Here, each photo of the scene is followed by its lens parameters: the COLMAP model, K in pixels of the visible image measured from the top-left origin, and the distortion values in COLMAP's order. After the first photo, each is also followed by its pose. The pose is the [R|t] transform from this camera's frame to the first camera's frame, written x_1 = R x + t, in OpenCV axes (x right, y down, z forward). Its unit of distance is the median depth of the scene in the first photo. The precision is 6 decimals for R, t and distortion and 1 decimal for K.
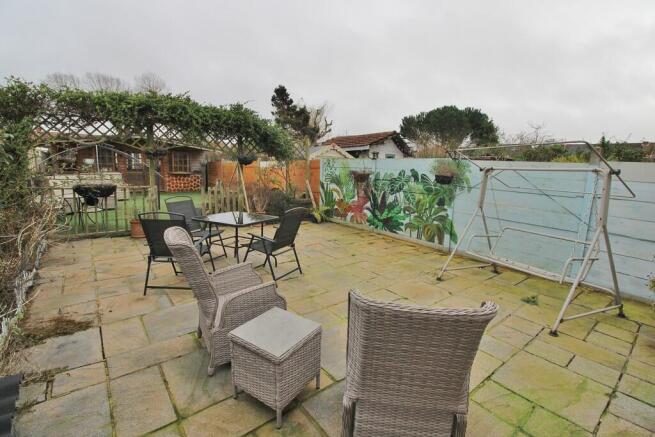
lens RADIAL K [[302.5, 0, 328.4], [0, 302.5, 215.5], [0, 0, 1]] dist [-0.014163, -0.004796]
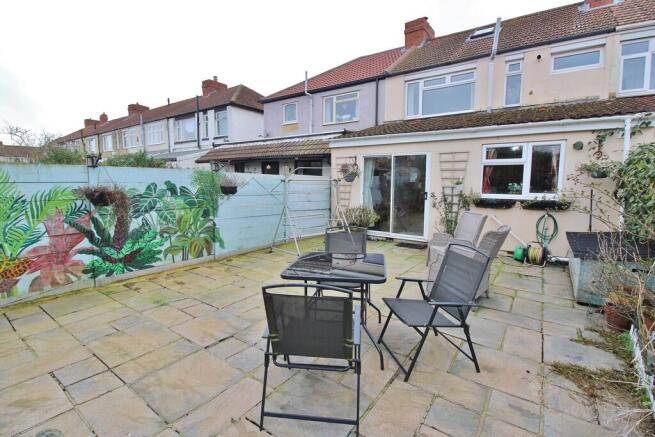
lens RADIAL K [[302.5, 0, 329.2], [0, 302.5, 215.6], [0, 0, 1]] dist [-0.014163, -0.004796]
pose [[-0.274094, -0.142415, 0.951100, -0.626572], [0.139065, 0.972711, 0.185727, -0.152624], [-0.951595, 0.183171, -0.246809, 0.795024]]
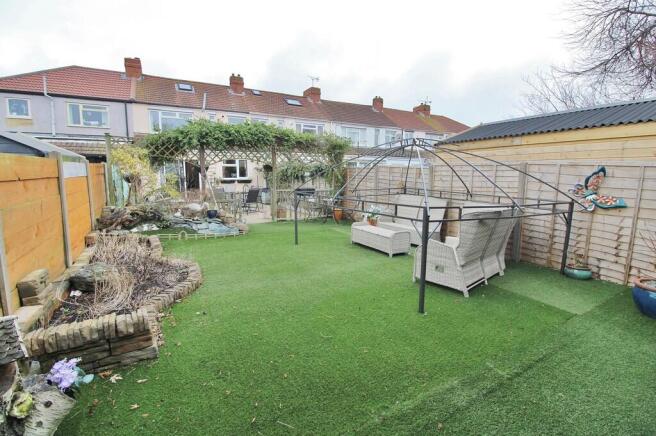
lens RADIAL K [[302.9, 0, 331.9], [0, 302.9, 215.0], [0, 0, 1]] dist [-0.014163, -0.004796]
pose [[-0.985827, -0.057004, 0.157783, -1.095557], [-0.009064, 0.957226, 0.289198, -0.404276], [-0.167520, 0.283669, -0.944176, 2.355149]]
